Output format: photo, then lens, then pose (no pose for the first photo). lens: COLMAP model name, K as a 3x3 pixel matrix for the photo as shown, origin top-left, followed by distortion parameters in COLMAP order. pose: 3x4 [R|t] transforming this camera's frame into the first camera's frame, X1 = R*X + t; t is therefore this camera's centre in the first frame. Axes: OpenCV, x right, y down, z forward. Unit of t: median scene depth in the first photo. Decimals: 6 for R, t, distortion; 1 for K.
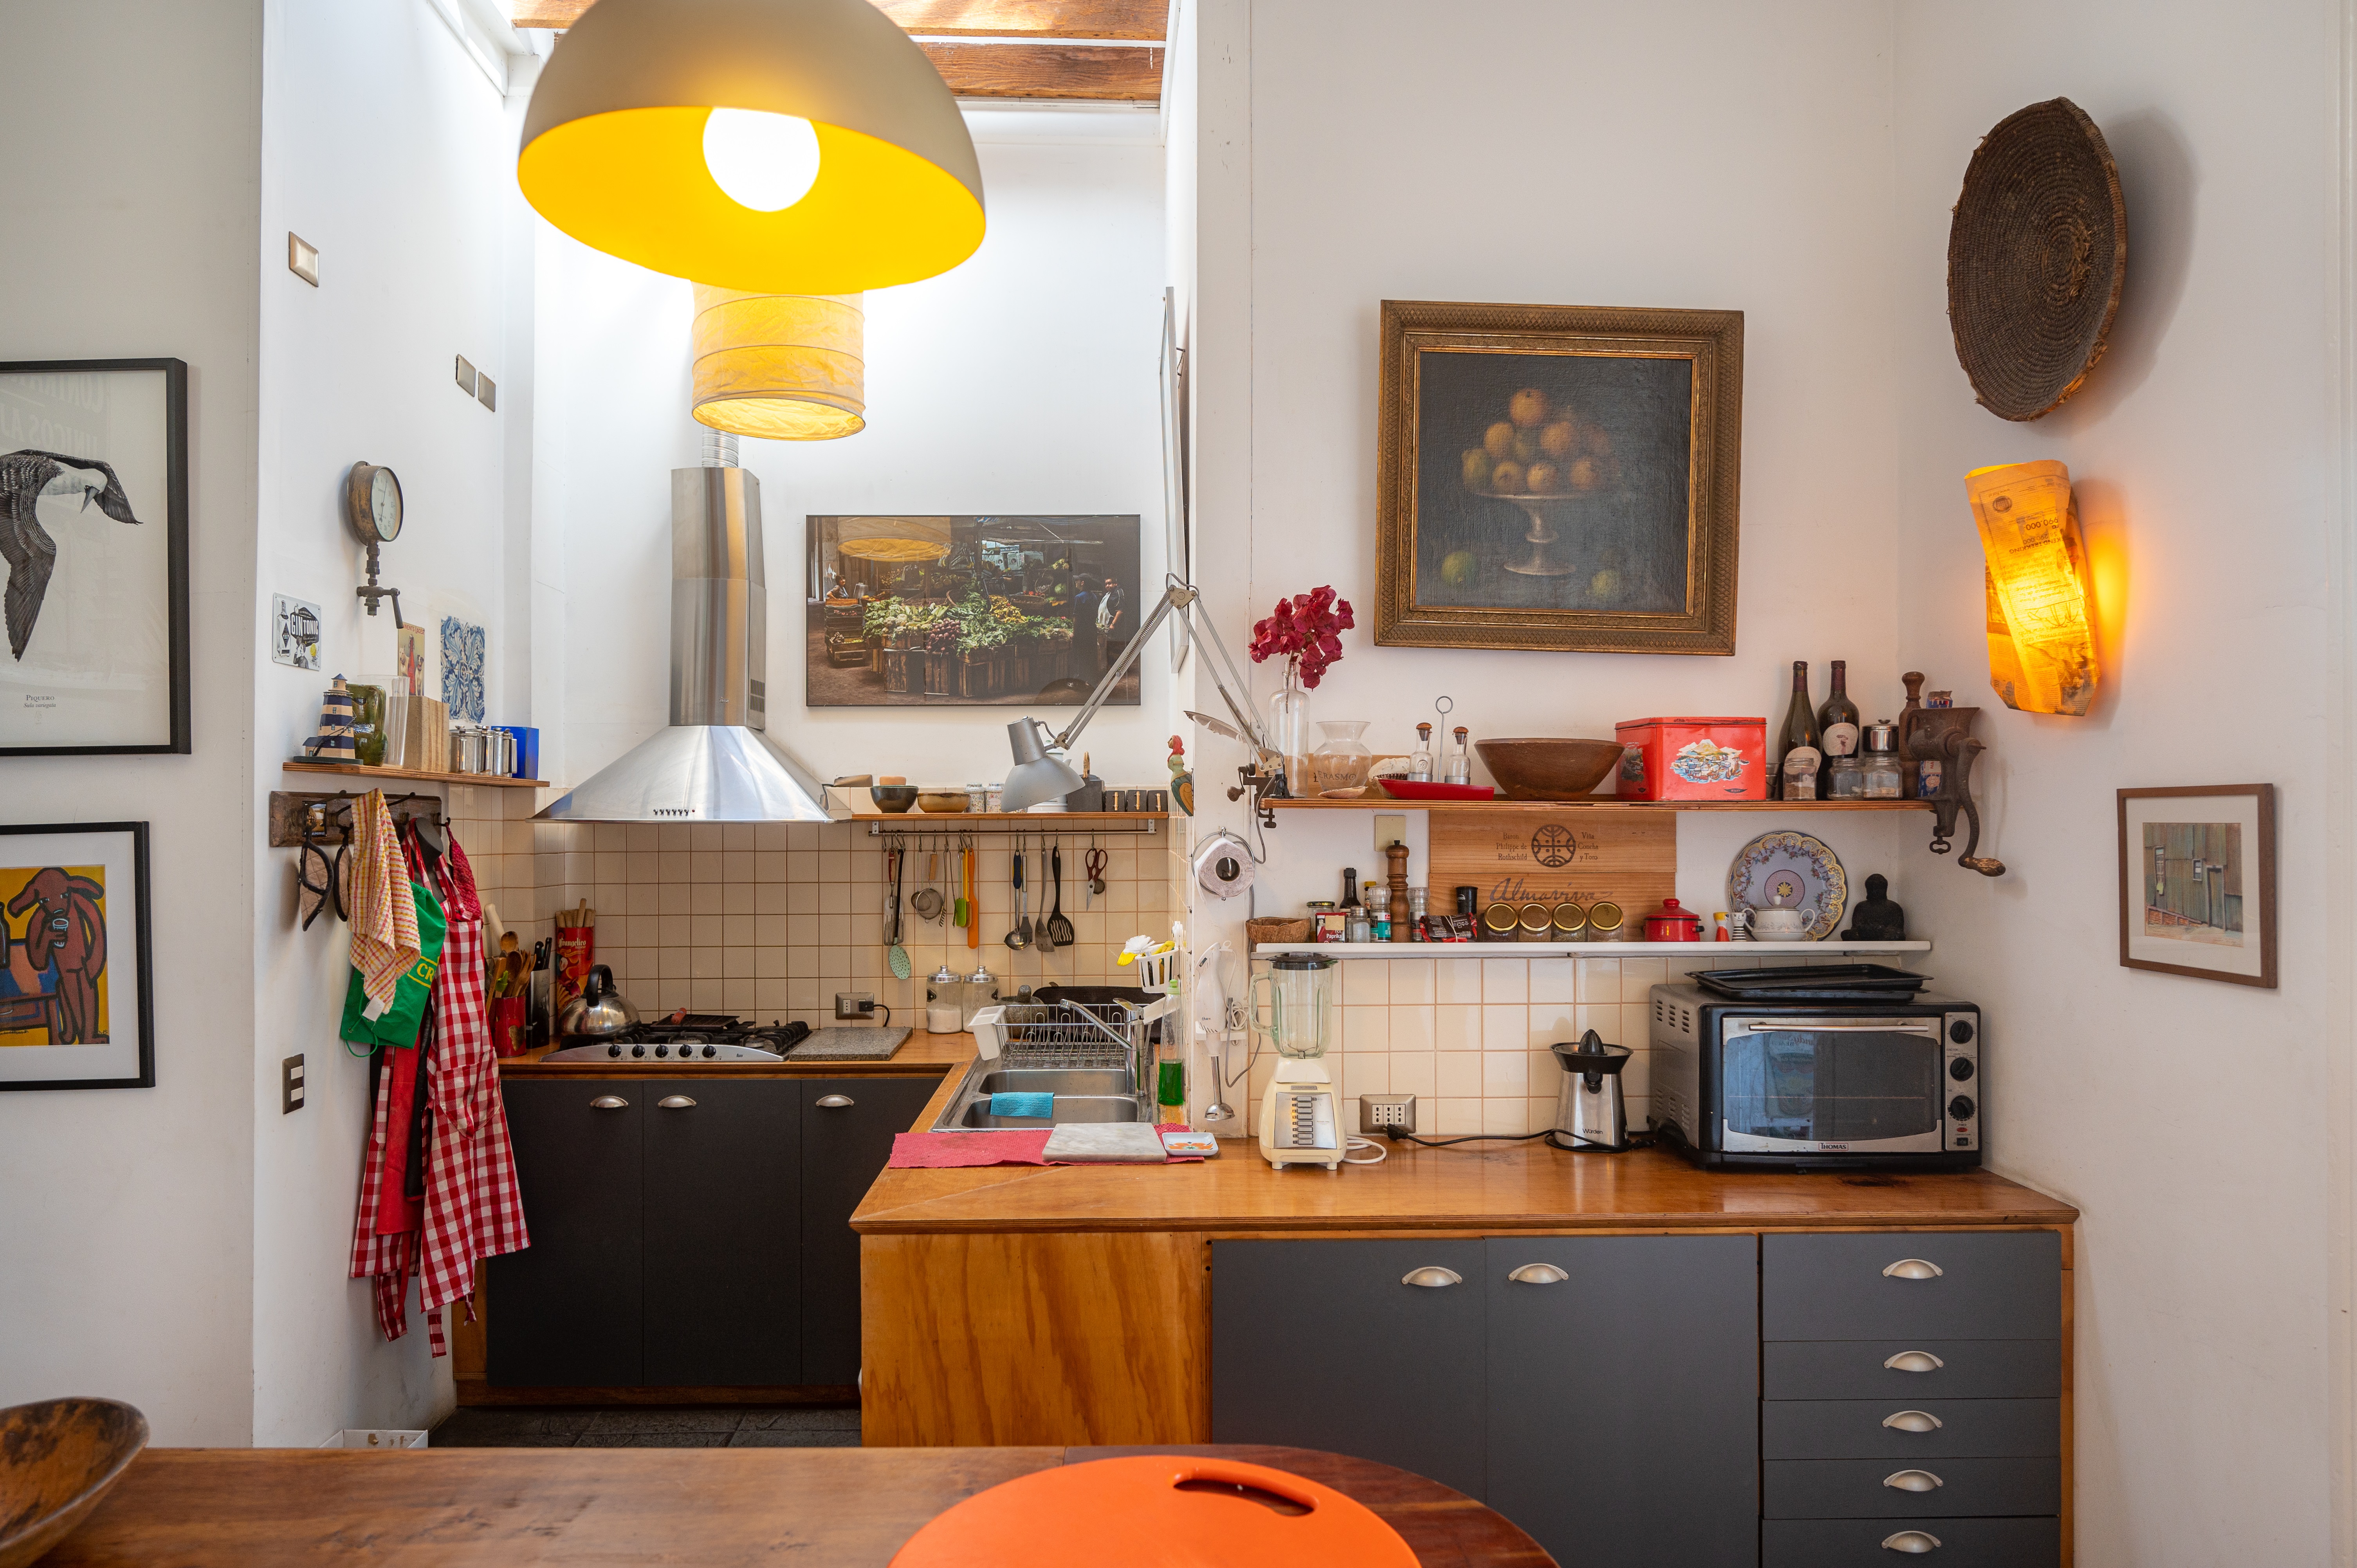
lens RADIAL K [[1435.5, 0, 1183.6], [0, 1435.5, 825.2], [0, 0, 1]] dist [0.002838, 0.000895]
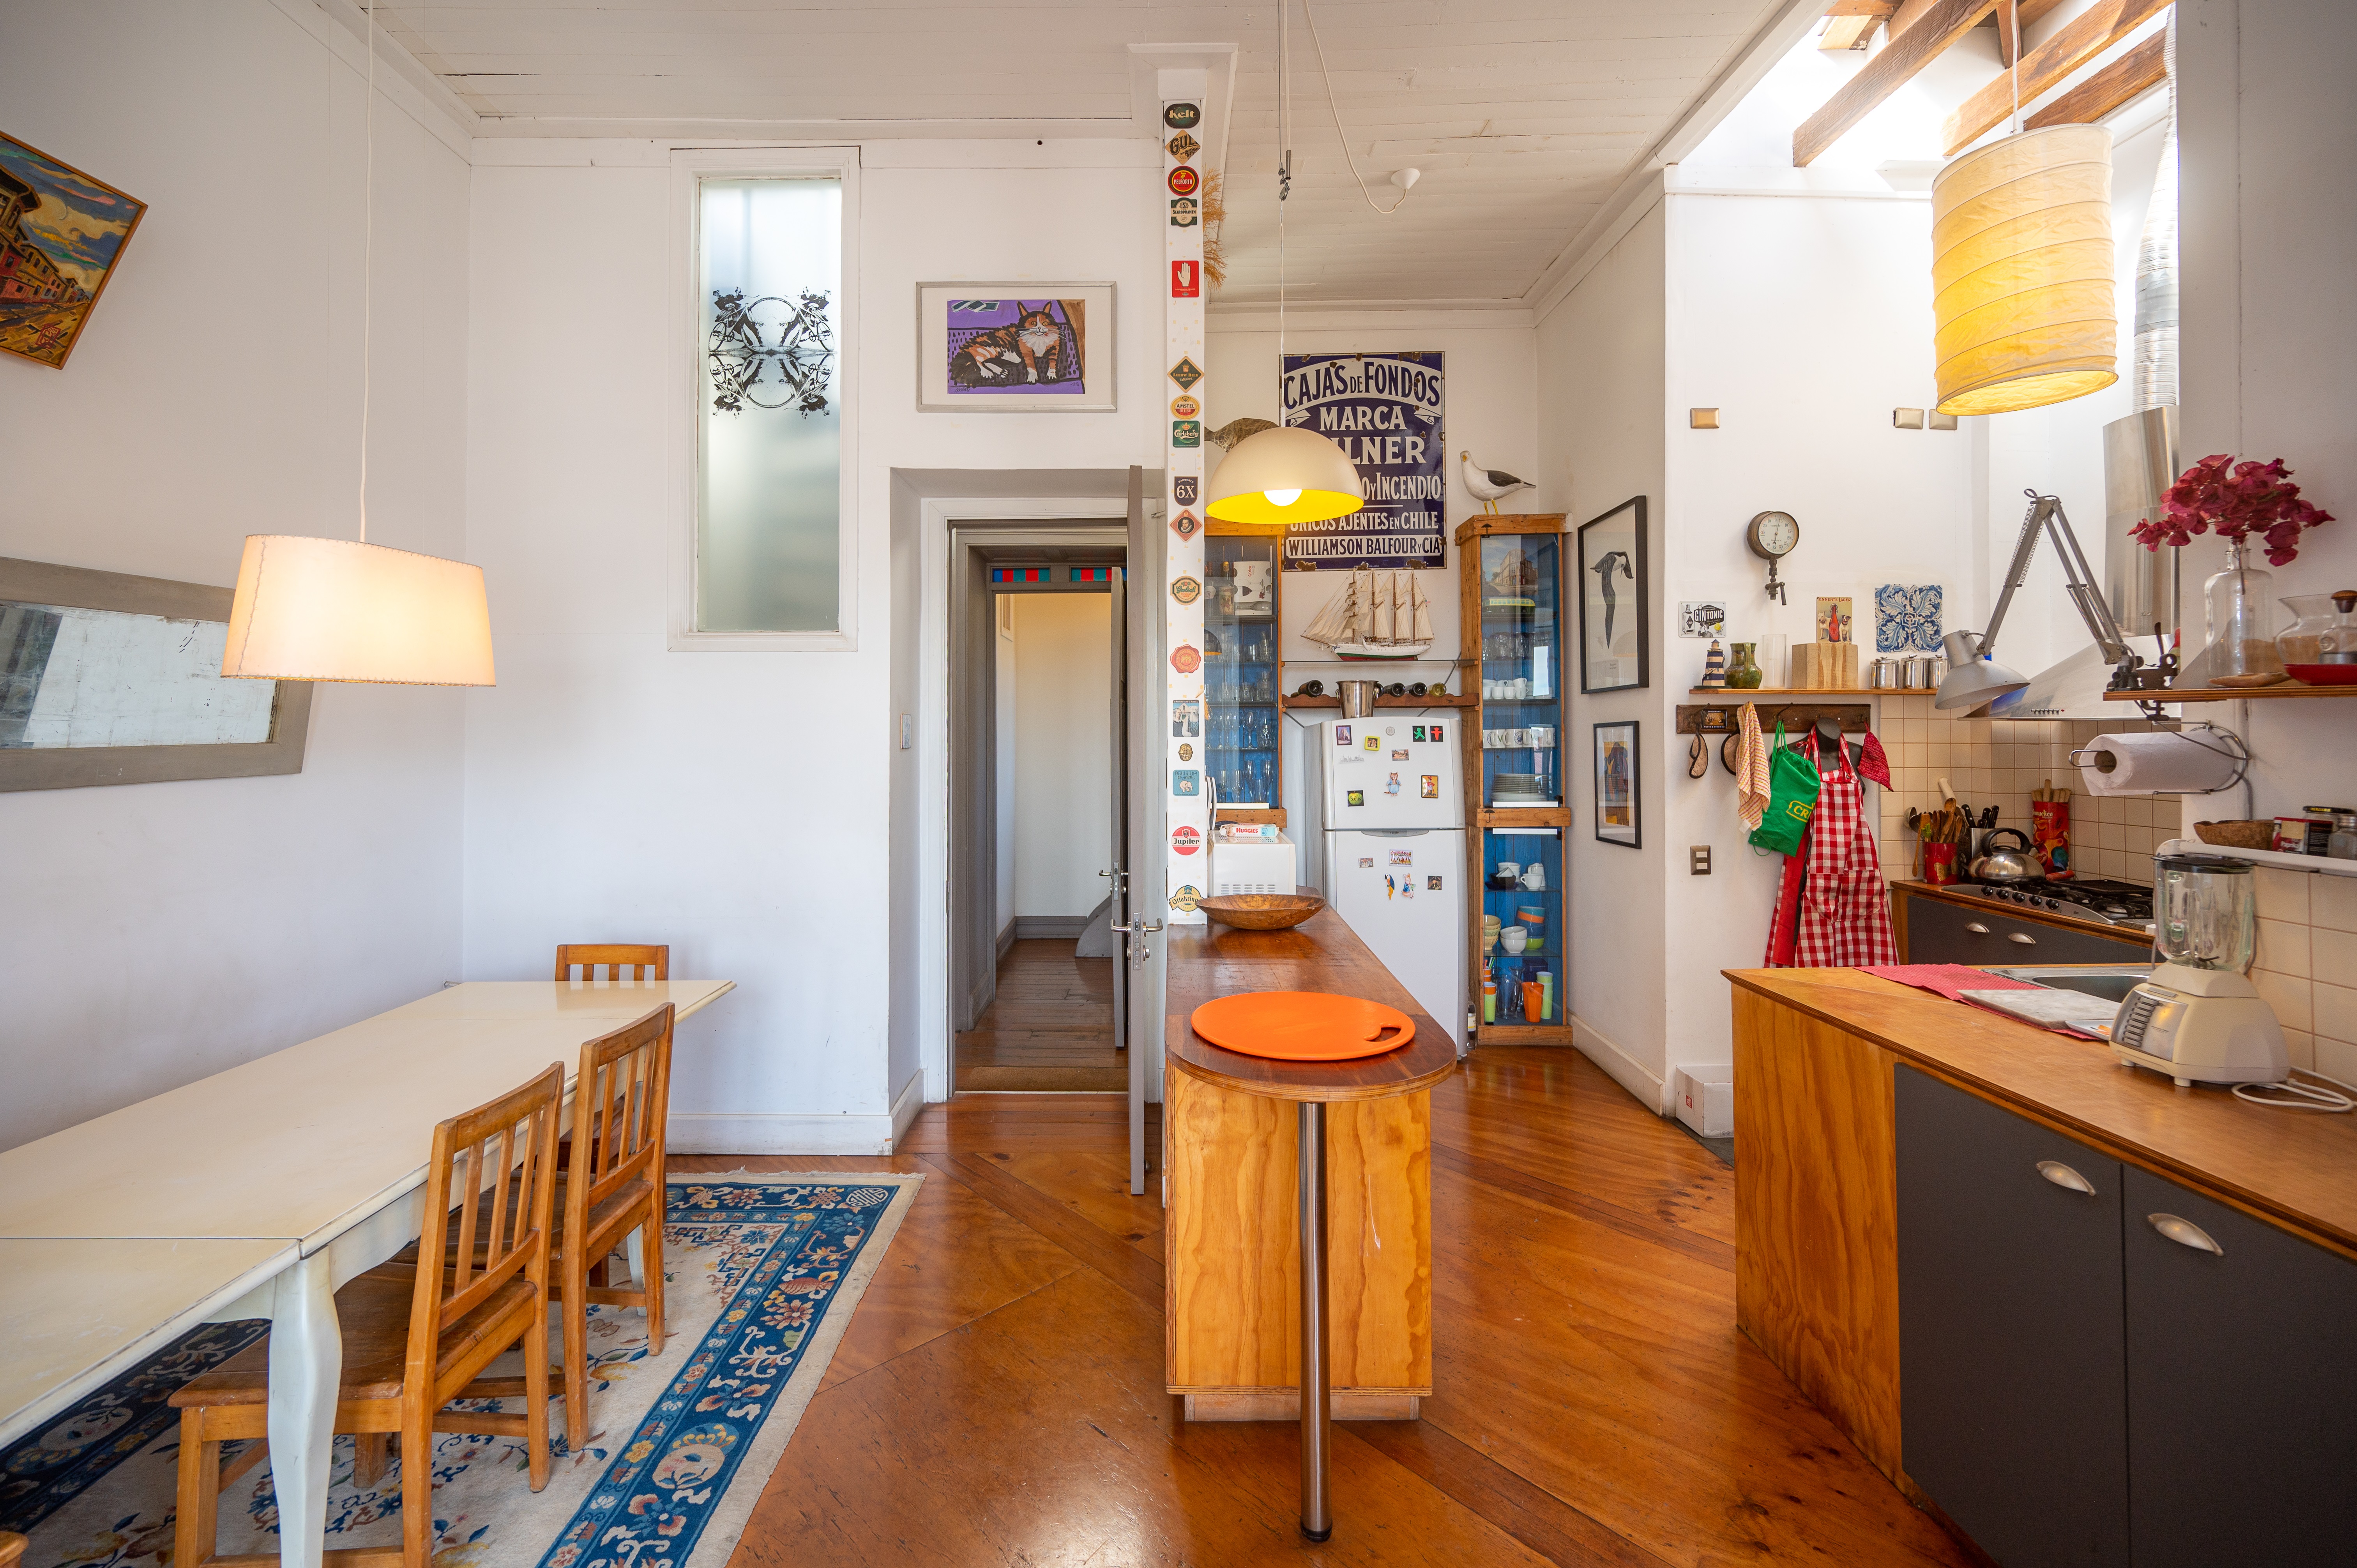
lens RADIAL K [[957.4, 0, 1138.3], [0, 957.4, 713.6], [0, 0, 1]] dist [-0.003059, 0.000267]
pose [[-0.020616, -0.013650, -0.999694, 0.594599], [-0.000500, 0.999907, -0.013642, 0.005464], [0.999787, 0.000219, -0.020621, 0.268623]]
